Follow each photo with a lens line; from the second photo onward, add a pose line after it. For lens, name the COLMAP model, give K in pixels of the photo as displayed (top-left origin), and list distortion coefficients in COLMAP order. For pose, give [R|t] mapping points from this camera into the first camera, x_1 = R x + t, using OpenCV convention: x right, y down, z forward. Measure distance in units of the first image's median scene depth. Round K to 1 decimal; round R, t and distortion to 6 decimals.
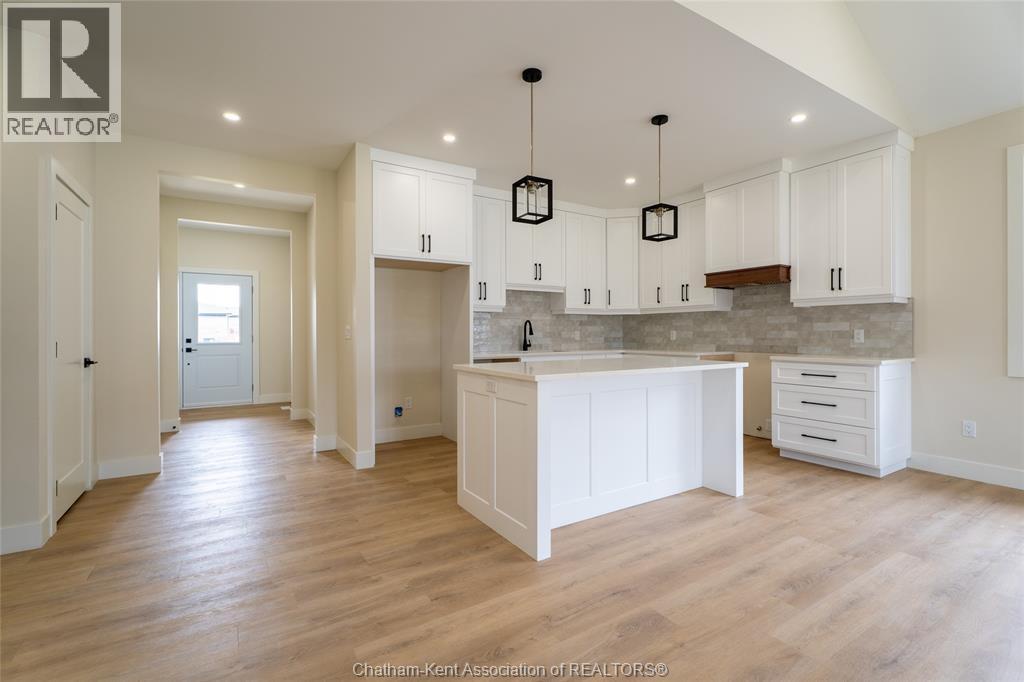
lens RADIAL K [[462.5, 0, 511.8], [0, 462.5, 334.4], [0, 0, 1]] dist [0.006409, -0.001534]
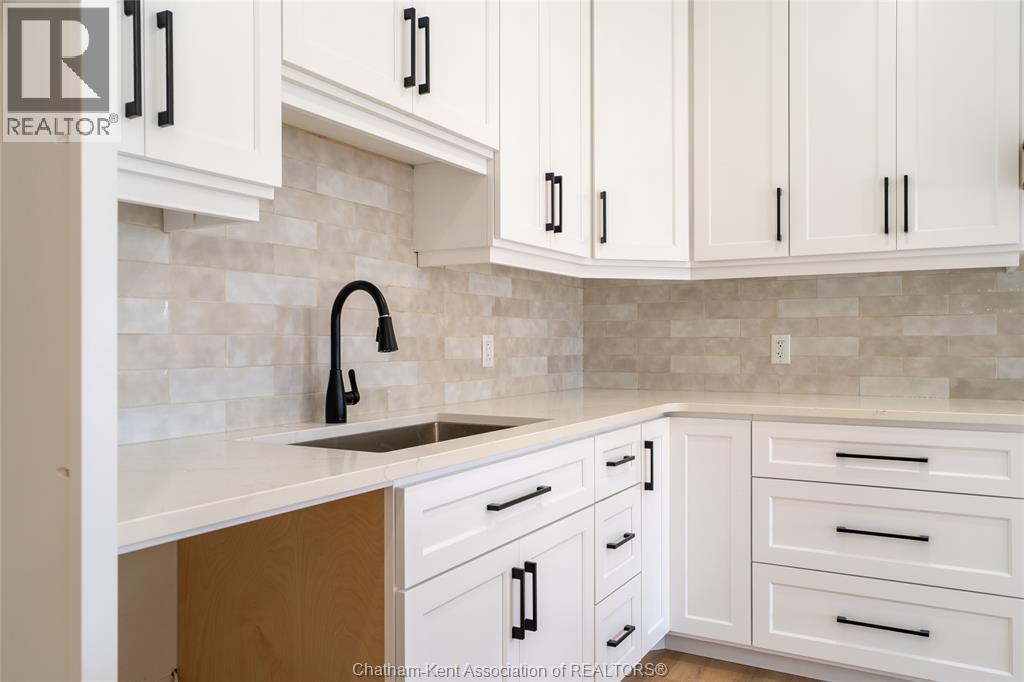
lens RADIAL K [[774.9, 0, 512.4], [0, 774.9, 341.3], [0, 0, 1]] dist [-0.015123, 0.022103]
pose [[0.880702, 0.001239, 0.473668, -0.083452], [0.001649, 0.999982, -0.005682, -0.000917], [-0.473667, 0.005786, 0.880685, 0.769714]]
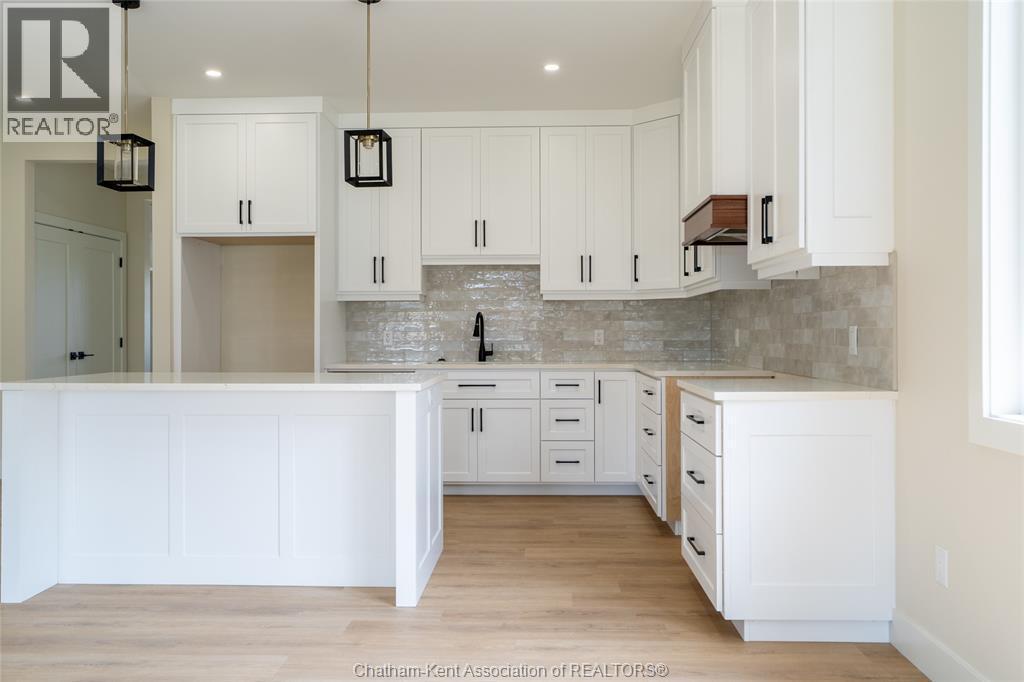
lens RADIAL K [[829.4, 0, 510.2], [0, 829.4, 324.6], [0, 0, 1]] dist [-0.020195, 0.048848]
pose [[0.826536, -0.004222, -0.562869, 0.815595], [-0.003159, 0.999921, -0.012139, -0.000793], [0.562876, 0.011811, 0.826457, 0.129623]]
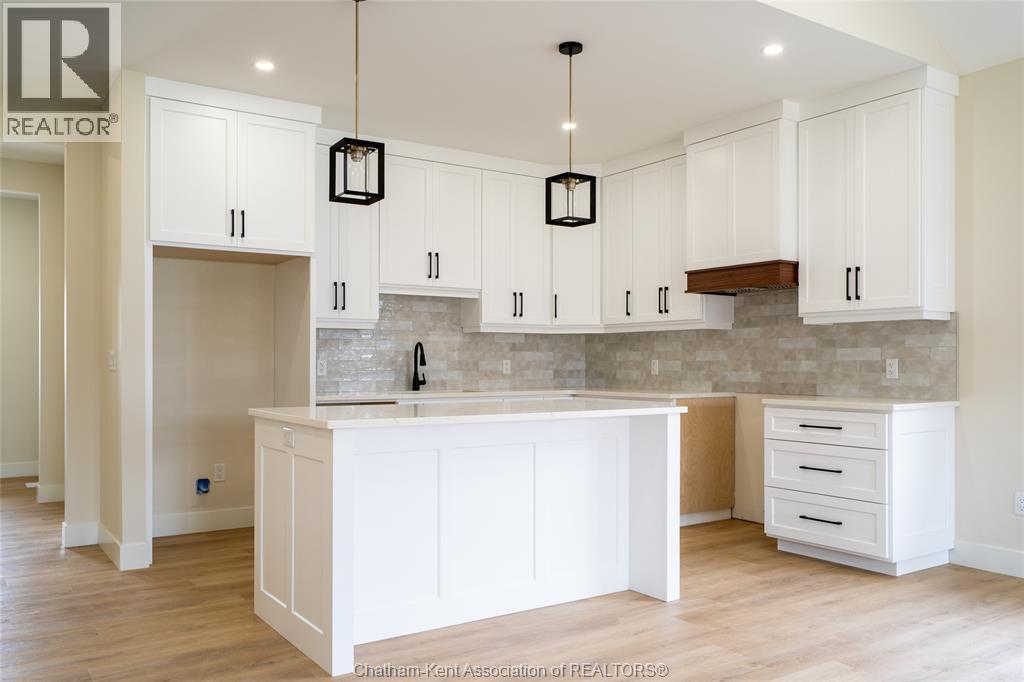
lens RADIAL K [[829.4, 0, 508.3], [0, 829.4, 362.3], [0, 0, 1]] dist [-0.020195, 0.048848]
pose [[0.999422, 0.003599, 0.033810, 0.138438], [-0.003475, 0.999987, -0.003729, 0.000545], [-0.033823, 0.003609, 0.999421, -0.149570]]
